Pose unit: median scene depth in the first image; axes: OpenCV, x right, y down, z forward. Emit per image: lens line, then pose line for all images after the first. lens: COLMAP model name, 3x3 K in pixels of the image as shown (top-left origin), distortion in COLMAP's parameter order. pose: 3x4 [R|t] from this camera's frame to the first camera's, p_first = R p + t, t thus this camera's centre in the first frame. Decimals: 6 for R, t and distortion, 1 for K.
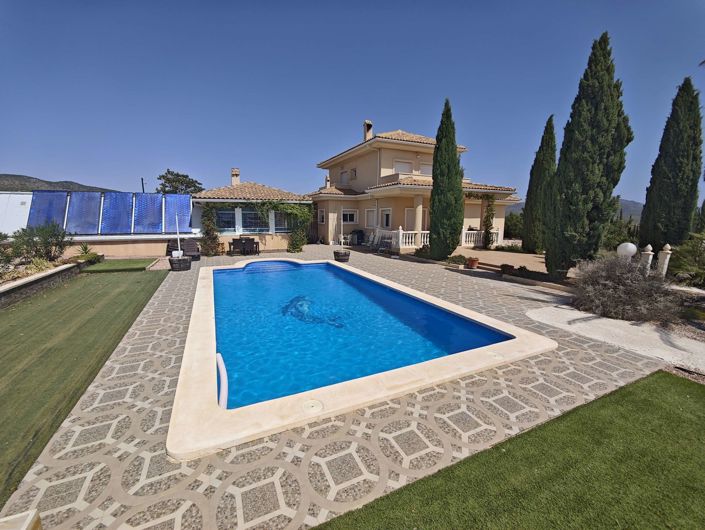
lens RADIAL K [[292.8, 0, 350.7], [0, 292.8, 261.0], [0, 0, 1]] dist [-0.006863, 0.002401]
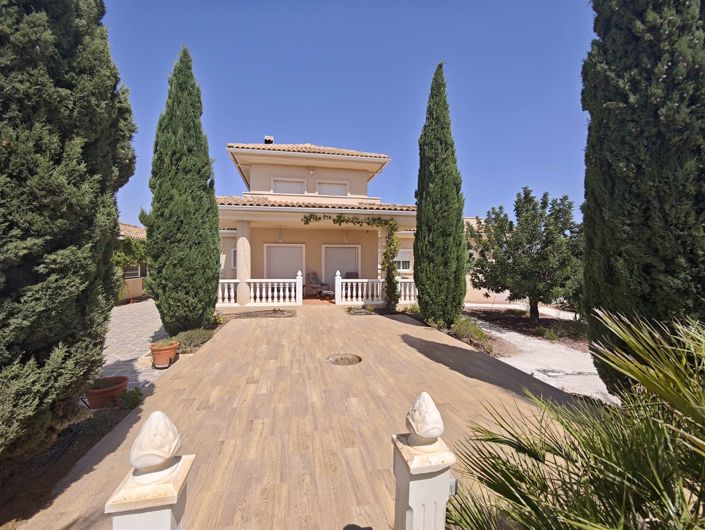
lens RADIAL K [[292.8, 0, 352.6], [0, 292.8, 260.5], [0, 0, 1]] dist [-0.006863, 0.002401]
pose [[0.976531, -0.007338, -0.215252, 0.581227], [-0.025798, 0.988239, -0.150724, -0.054822], [0.213826, 0.152740, 0.964857, 0.454205]]
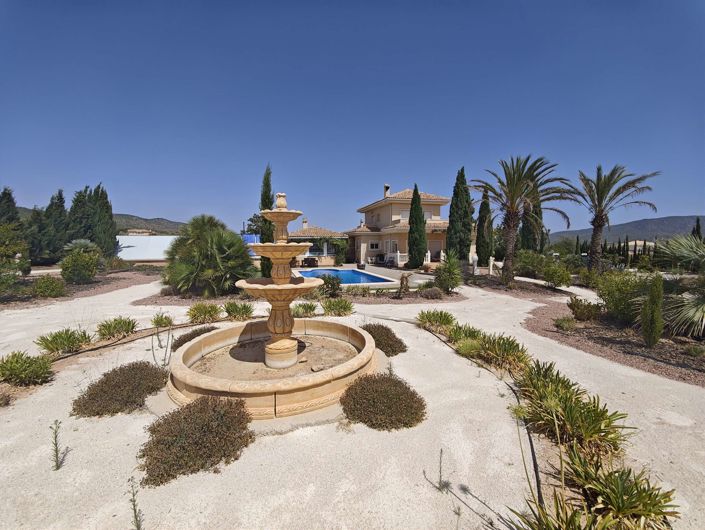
lens RADIAL K [[292.8, 0, 351.9], [0, 292.8, 260.1], [0, 0, 1]] dist [-0.006863, 0.002401]
pose [[0.984825, -0.002272, -0.173538, 0.191223], [-0.015416, 0.994816, -0.100514, 0.105870], [0.172866, 0.101664, 0.979684, -0.679716]]
